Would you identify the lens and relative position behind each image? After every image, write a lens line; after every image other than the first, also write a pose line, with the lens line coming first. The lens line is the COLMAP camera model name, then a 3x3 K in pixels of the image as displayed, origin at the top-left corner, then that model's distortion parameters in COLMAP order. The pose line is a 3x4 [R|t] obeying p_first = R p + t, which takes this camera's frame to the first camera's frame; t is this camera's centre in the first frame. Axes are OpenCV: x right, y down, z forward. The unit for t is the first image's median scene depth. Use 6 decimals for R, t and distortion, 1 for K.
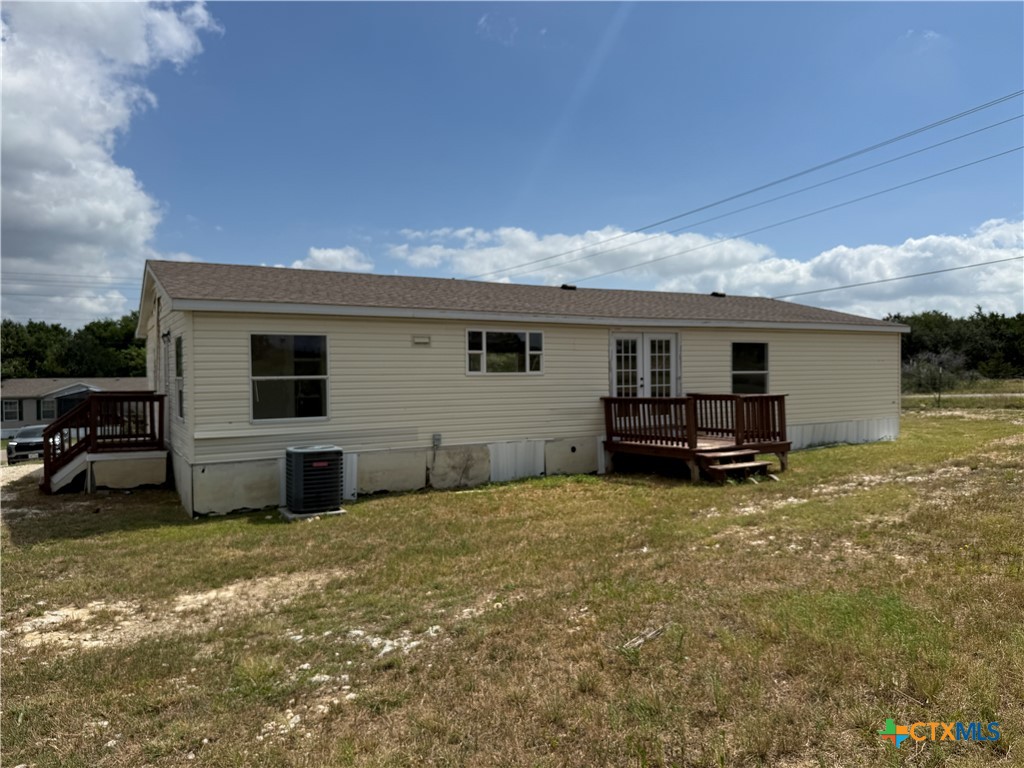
lens RADIAL K [[725.3, 0, 525.4], [0, 725.3, 387.9], [0, 0, 1]] dist [0.076872, -0.095441]
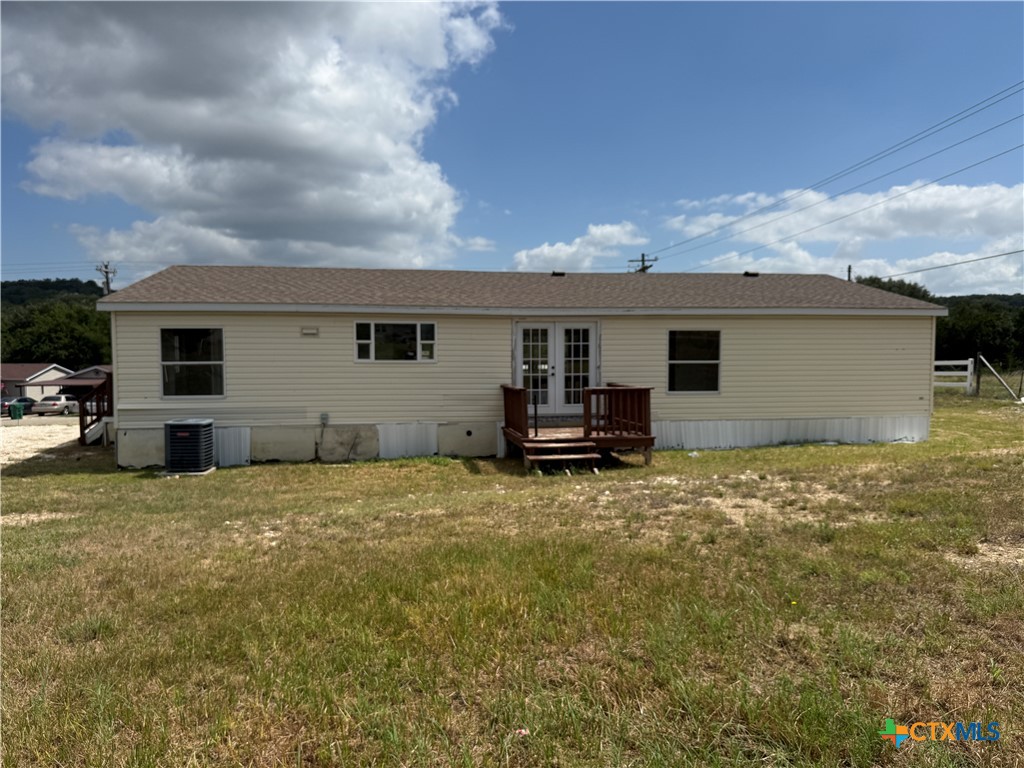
lens RADIAL K [[725.3, 0, 525.4], [0, 725.3, 387.9], [0, 0, 1]] dist [0.076872, -0.095441]
pose [[0.926421, 0.031342, -0.375183, 0.501408], [-0.017331, 0.999023, 0.040662, -0.024283], [0.376091, -0.031168, 0.926058, 0.047191]]
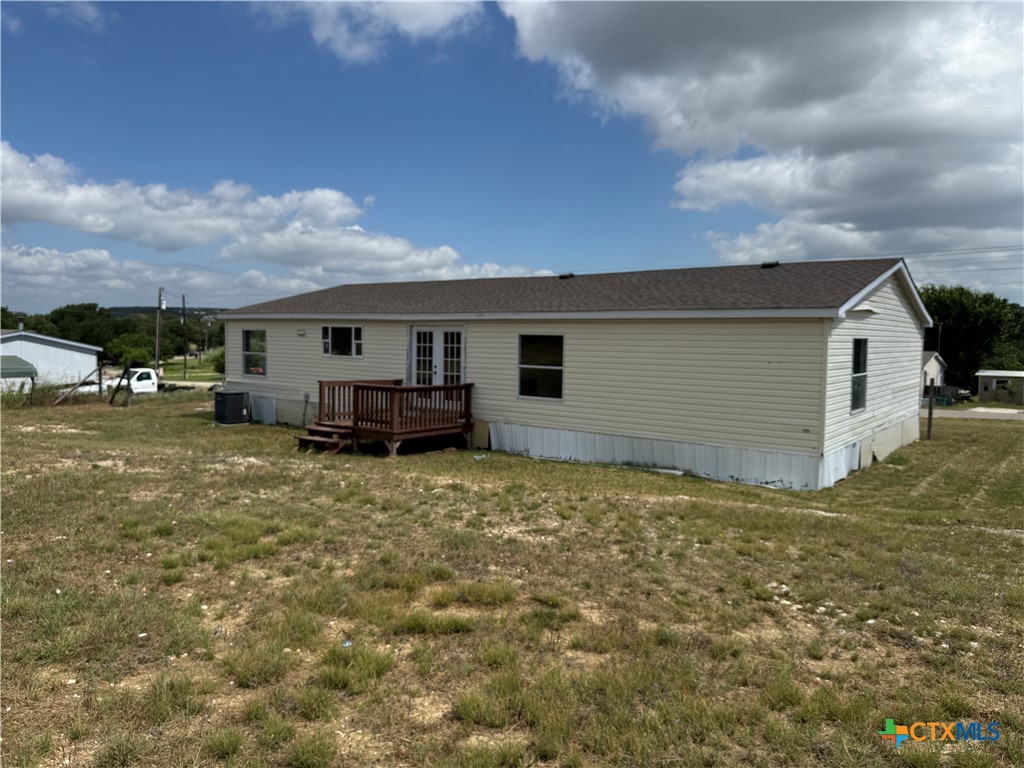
lens RADIAL K [[725.3, 0, 525.4], [0, 725.3, 387.9], [0, 0, 1]] dist [0.076872, -0.095441]
pose [[0.394040, 0.078724, -0.915716, 1.243325], [-0.043657, 0.996804, 0.066908, -0.060583], [0.918056, 0.013613, 0.396217, 0.676626]]
